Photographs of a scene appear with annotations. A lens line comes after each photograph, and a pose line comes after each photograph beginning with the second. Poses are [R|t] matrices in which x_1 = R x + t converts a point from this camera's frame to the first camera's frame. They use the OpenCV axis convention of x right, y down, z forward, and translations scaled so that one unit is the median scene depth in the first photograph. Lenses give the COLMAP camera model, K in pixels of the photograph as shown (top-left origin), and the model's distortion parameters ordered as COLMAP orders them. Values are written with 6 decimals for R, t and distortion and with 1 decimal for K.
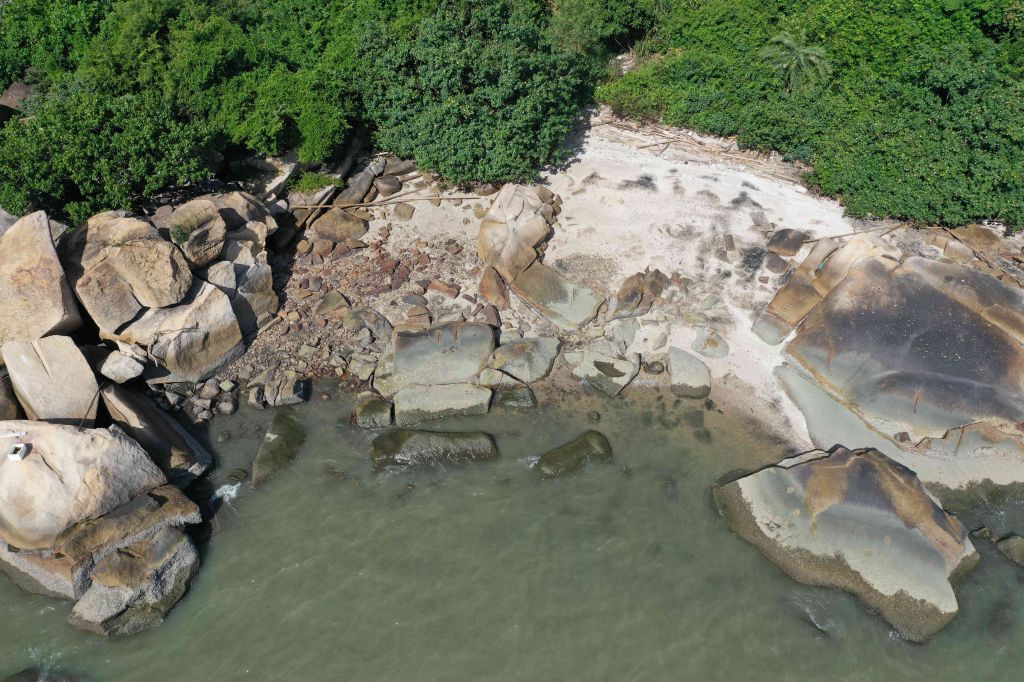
lens RADIAL K [[814.5, 0, 512.8], [0, 814.5, 340.8], [0, 0, 1]] dist [-0.007887, 0.003046]
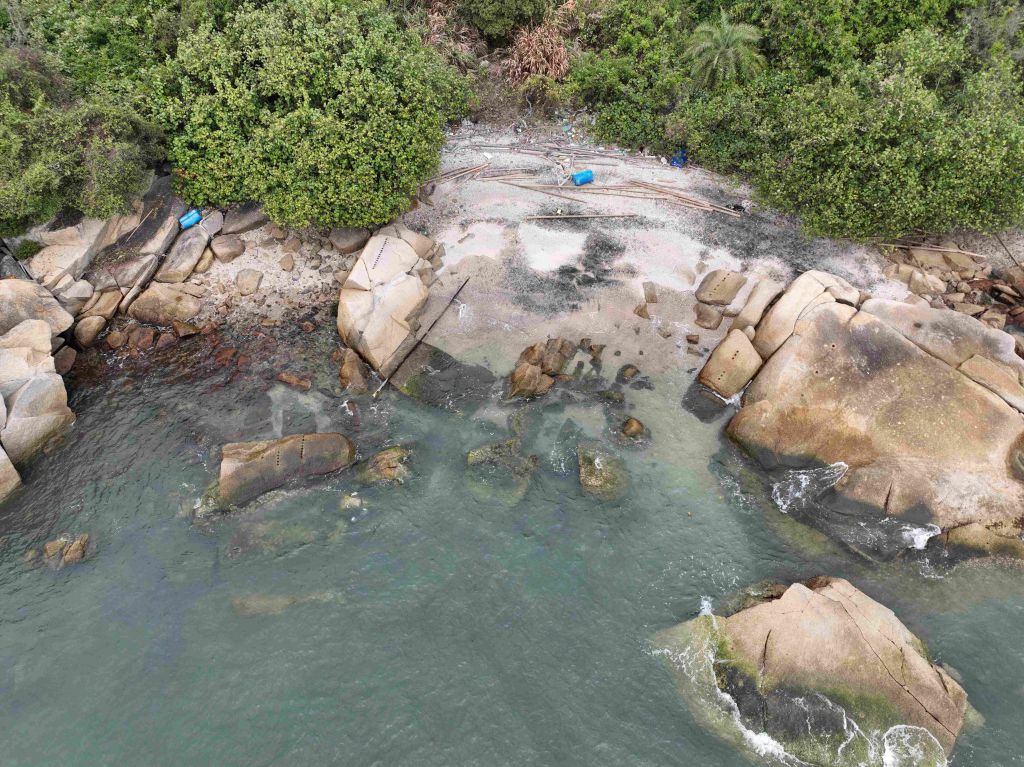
lens RADIAL K [[771.3, 0, 519.6], [0, 771.3, 385.8], [0, 0, 1]] dist [0.007070, 0.000576]
pose [[0.996300, -0.078665, 0.034627, 0.119066], [0.075666, 0.993860, 0.080728, -0.116115], [-0.040765, -0.077809, 0.996135, 0.265181]]
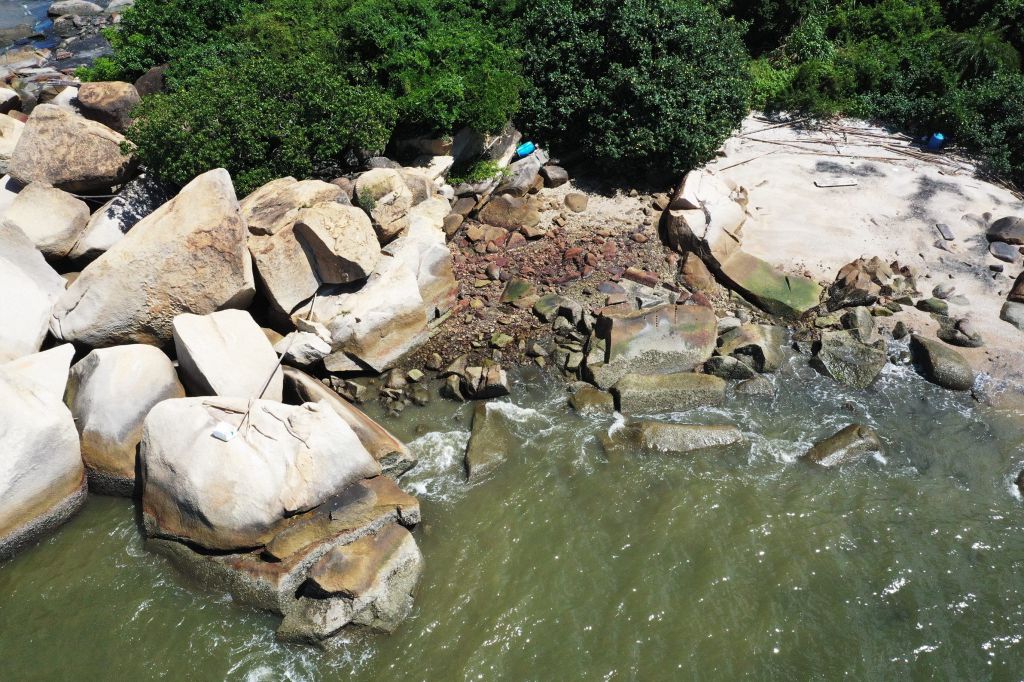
lens RADIAL K [[805.1, 0, 506.5], [0, 805.1, 345.5], [0, 0, 1]] dist [-0.015208, 0.000812]
pose [[0.999982, -0.000425, -0.006009, -0.247695], [-0.000165, 0.995206, -0.097796, 0.106130], [0.006022, 0.097795, 0.995188, 0.148927]]
